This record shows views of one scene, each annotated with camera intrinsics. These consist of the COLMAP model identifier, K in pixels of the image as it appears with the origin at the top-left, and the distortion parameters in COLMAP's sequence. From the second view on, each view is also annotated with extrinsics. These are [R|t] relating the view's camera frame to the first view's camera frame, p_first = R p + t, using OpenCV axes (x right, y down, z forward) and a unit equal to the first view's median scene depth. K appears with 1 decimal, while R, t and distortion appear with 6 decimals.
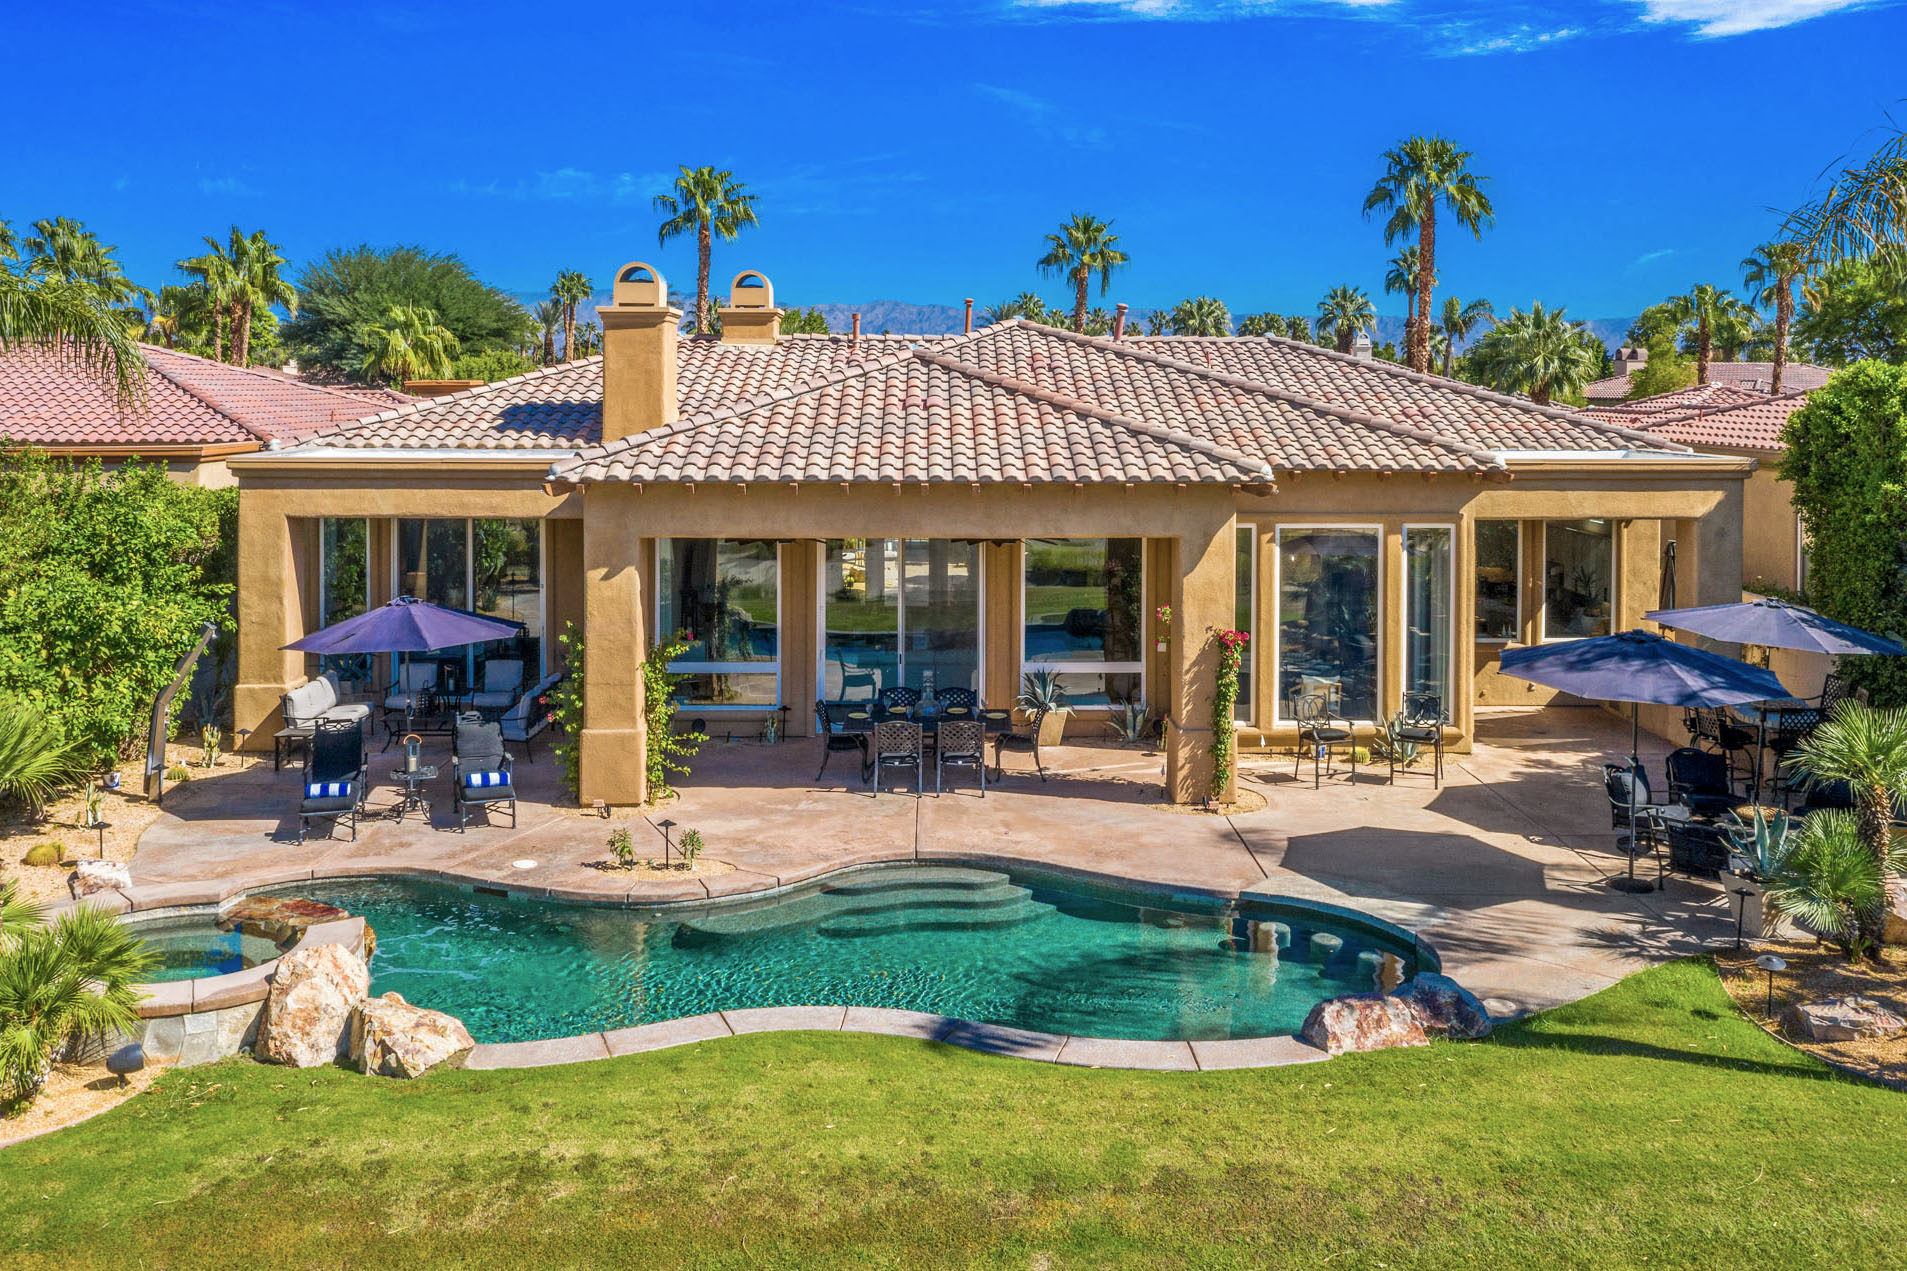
lens RADIAL K [[1523.6, 0, 923.2], [0, 1523.6, 640.8], [0, 0, 1]] dist [-0.010488, -0.007071]
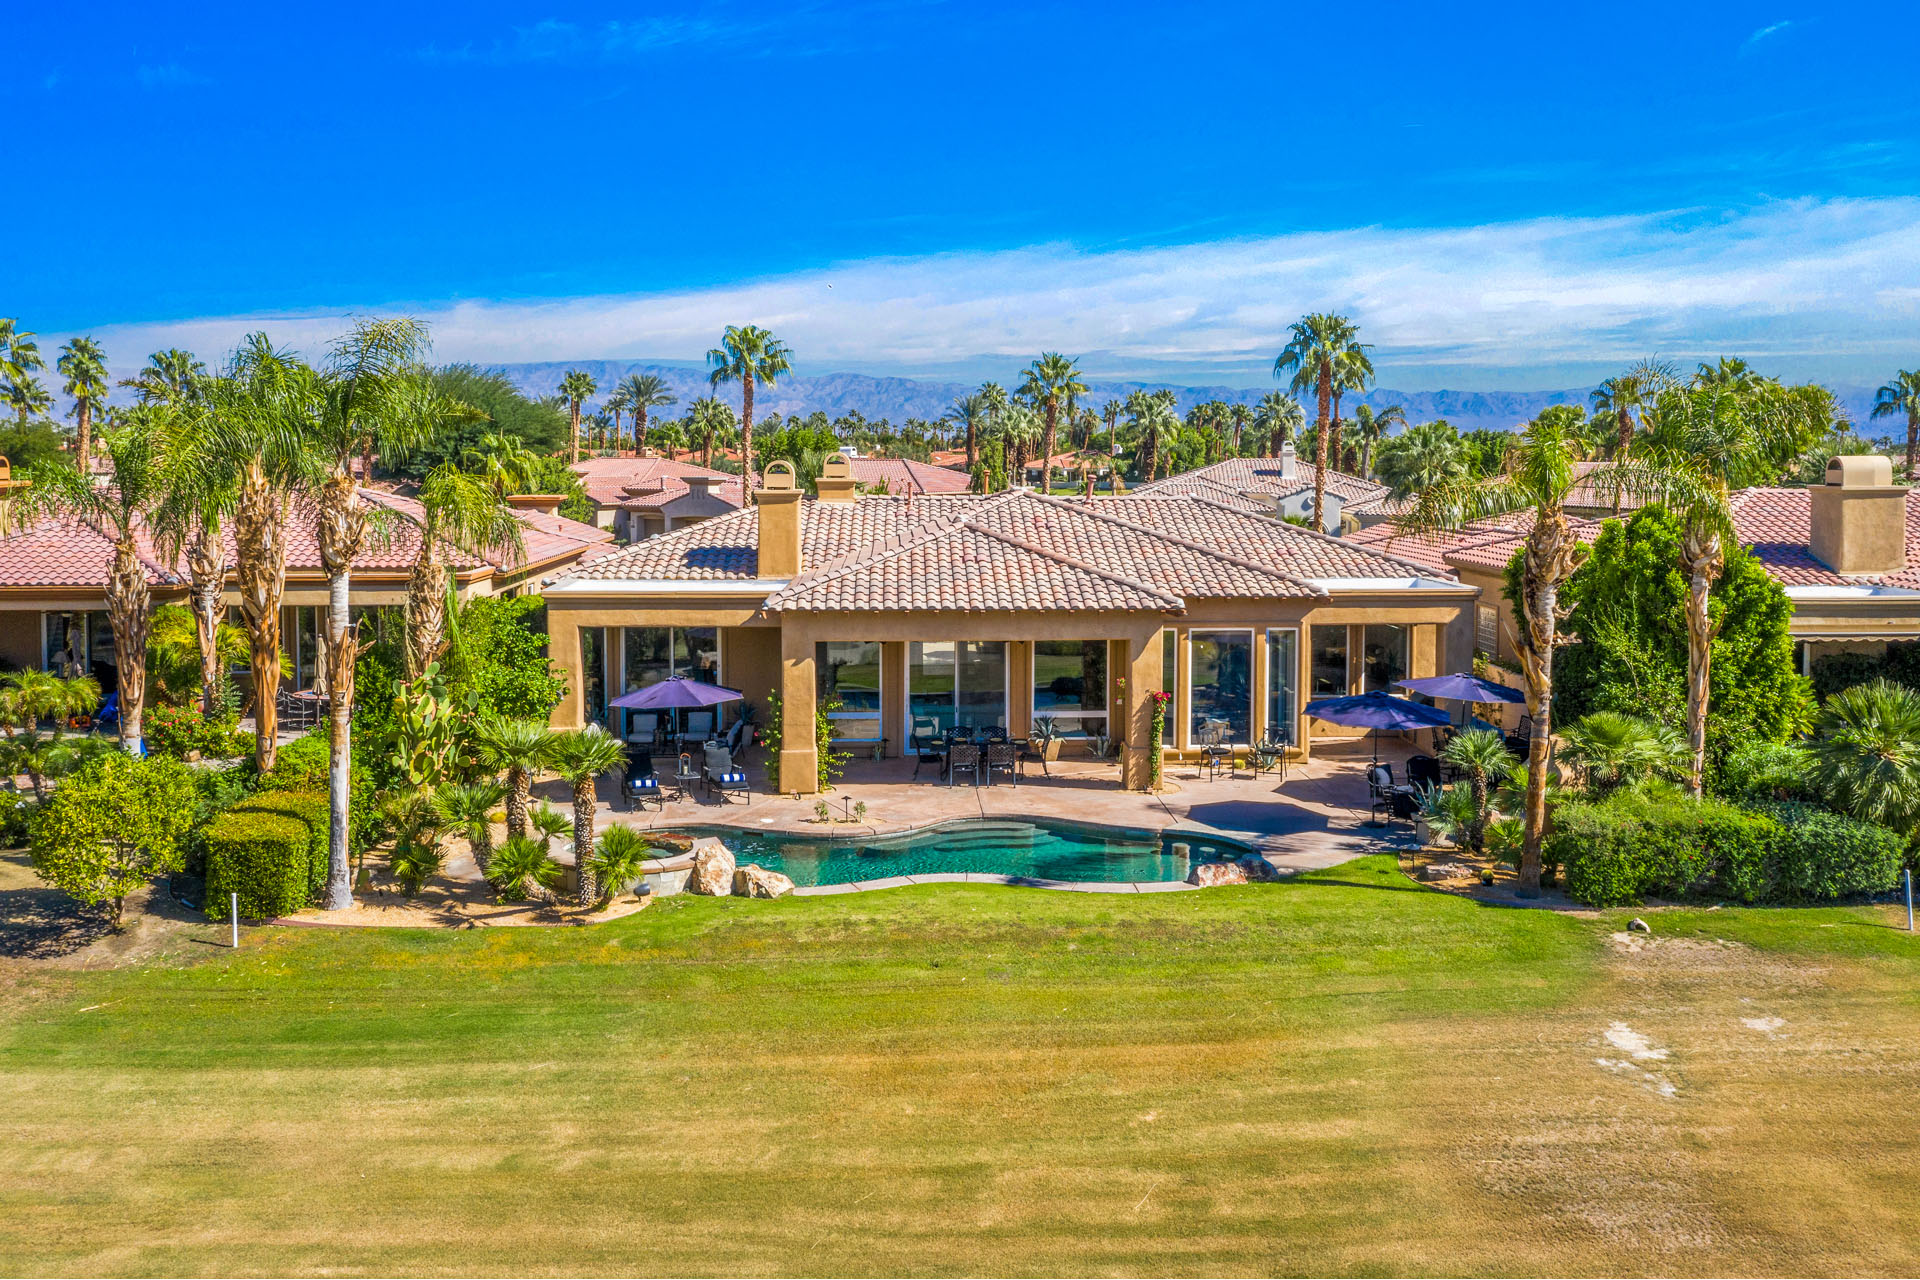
lens RADIAL K [[1485.3, 0, 687.3], [0, 1485.3, 740.0], [0, 0, 1]] dist [0.001111, -0.005158]
pose [[0.992303, -0.002839, -0.123803, -0.120015], [0.006352, 0.999588, 0.027991, -0.002763], [0.123673, -0.028562, 0.991912, -0.724780]]
